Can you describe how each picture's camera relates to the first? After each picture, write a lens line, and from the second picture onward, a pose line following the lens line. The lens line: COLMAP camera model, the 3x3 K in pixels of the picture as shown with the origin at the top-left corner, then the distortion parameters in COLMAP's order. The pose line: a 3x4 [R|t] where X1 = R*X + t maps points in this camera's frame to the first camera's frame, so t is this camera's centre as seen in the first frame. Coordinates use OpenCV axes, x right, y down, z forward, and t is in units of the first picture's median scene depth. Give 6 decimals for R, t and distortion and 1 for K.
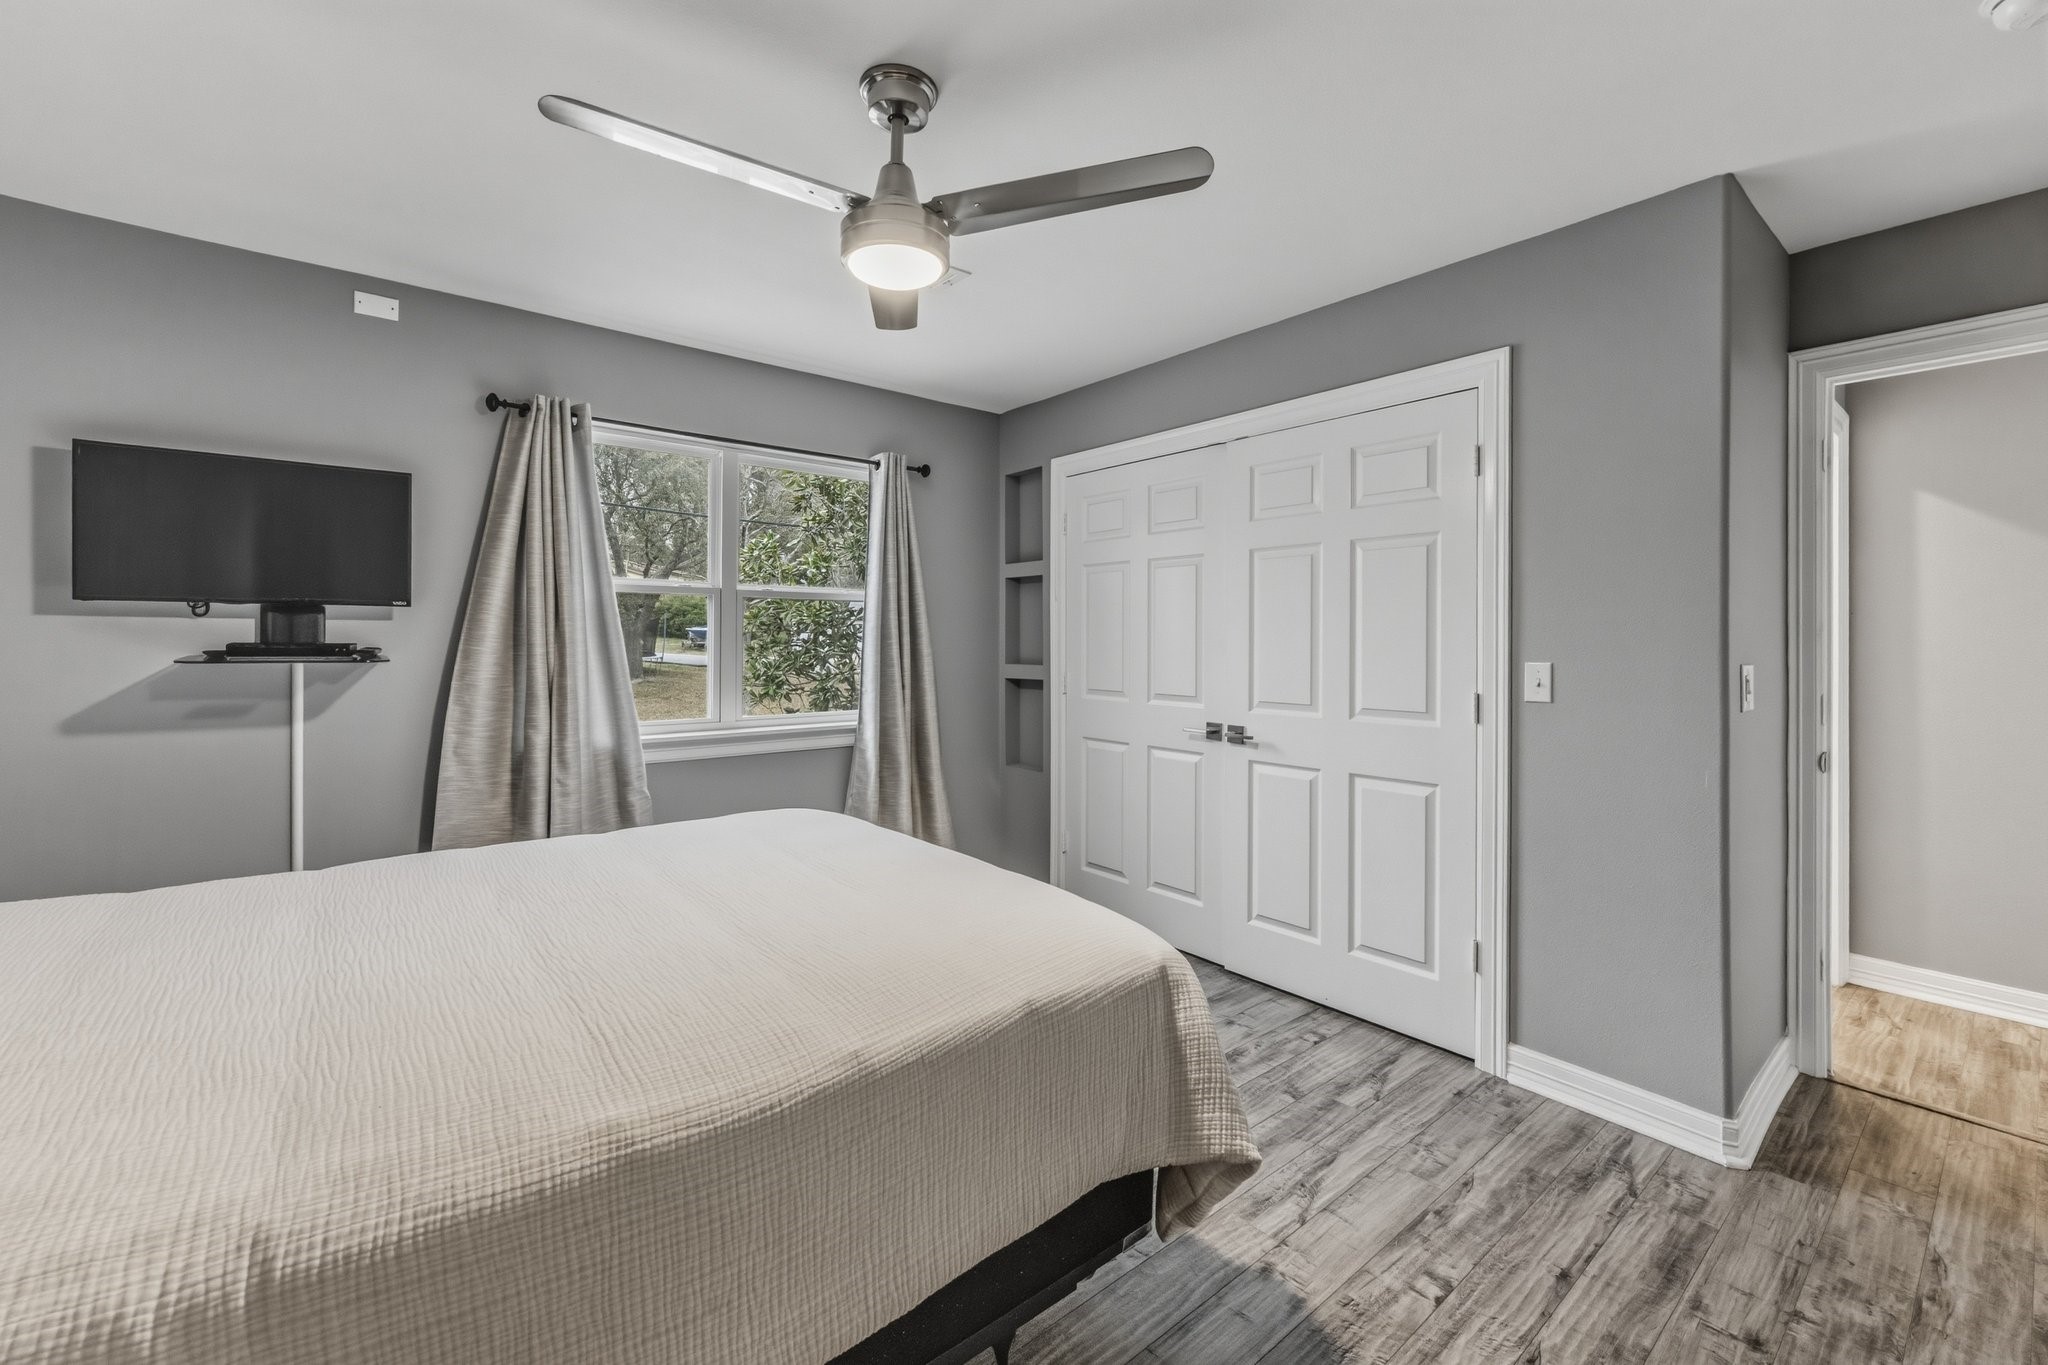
lens RADIAL K [[853.6, 0, 1017.8], [0, 853.6, 643.3], [0, 0, 1]] dist [0.000868, -0.000738]
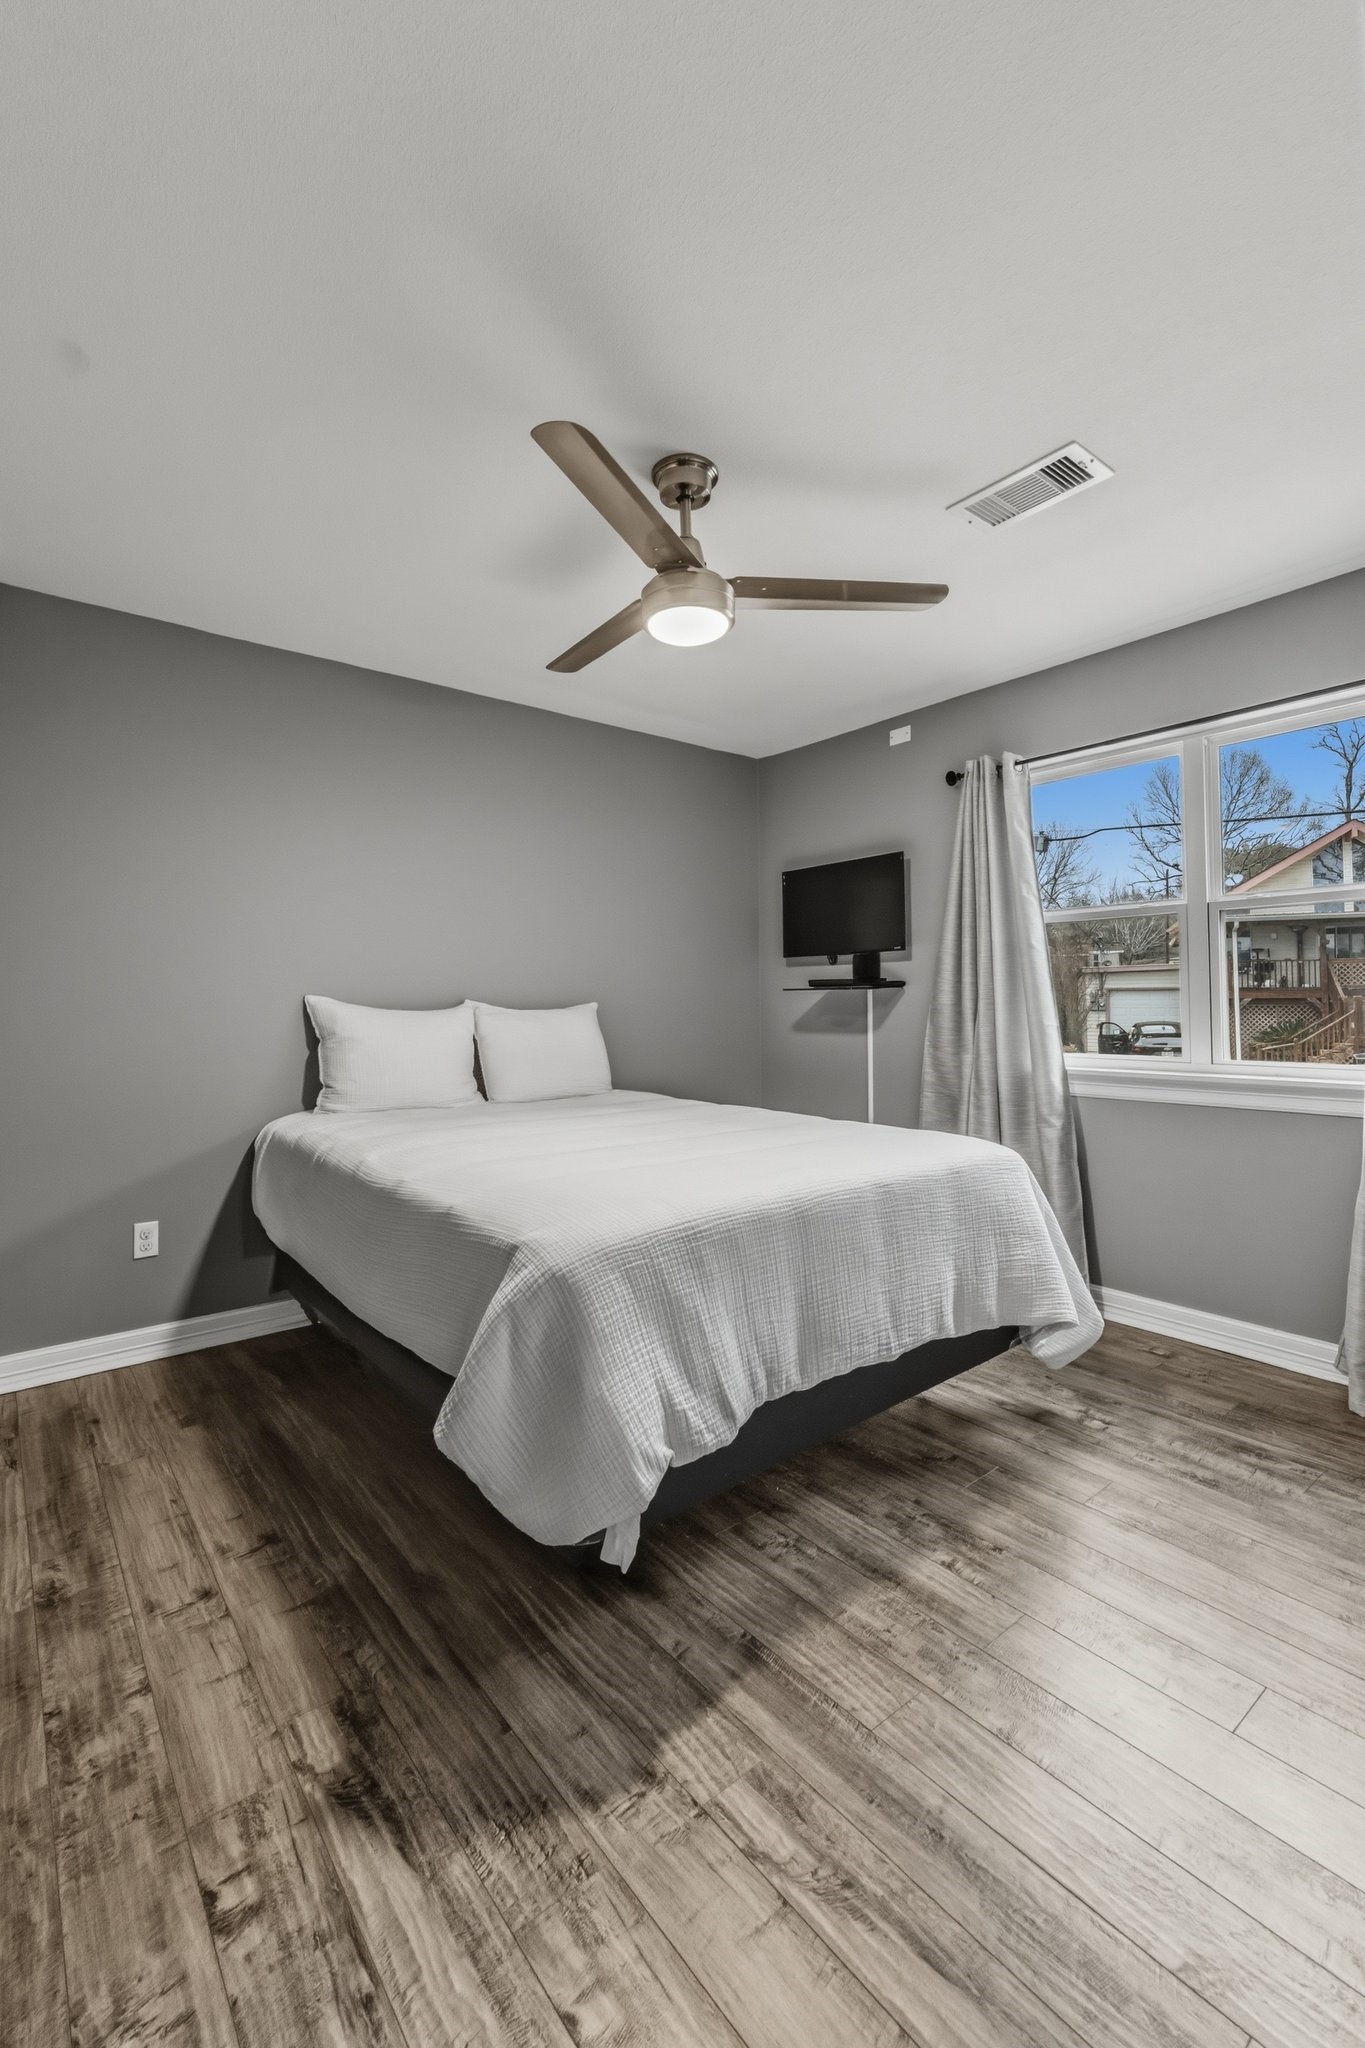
lens RADIAL K [[853.6, 0, 678.1], [0, 853.6, 1004.3], [0, 0, 1]] dist [0.000868, -0.000738]
pose [[-0.003591, 0.000829, -0.999993, 0.751436], [0.008961, 0.999960, 0.000796, 0.045017], [0.999953, -0.008958, -0.003598, 0.751323]]
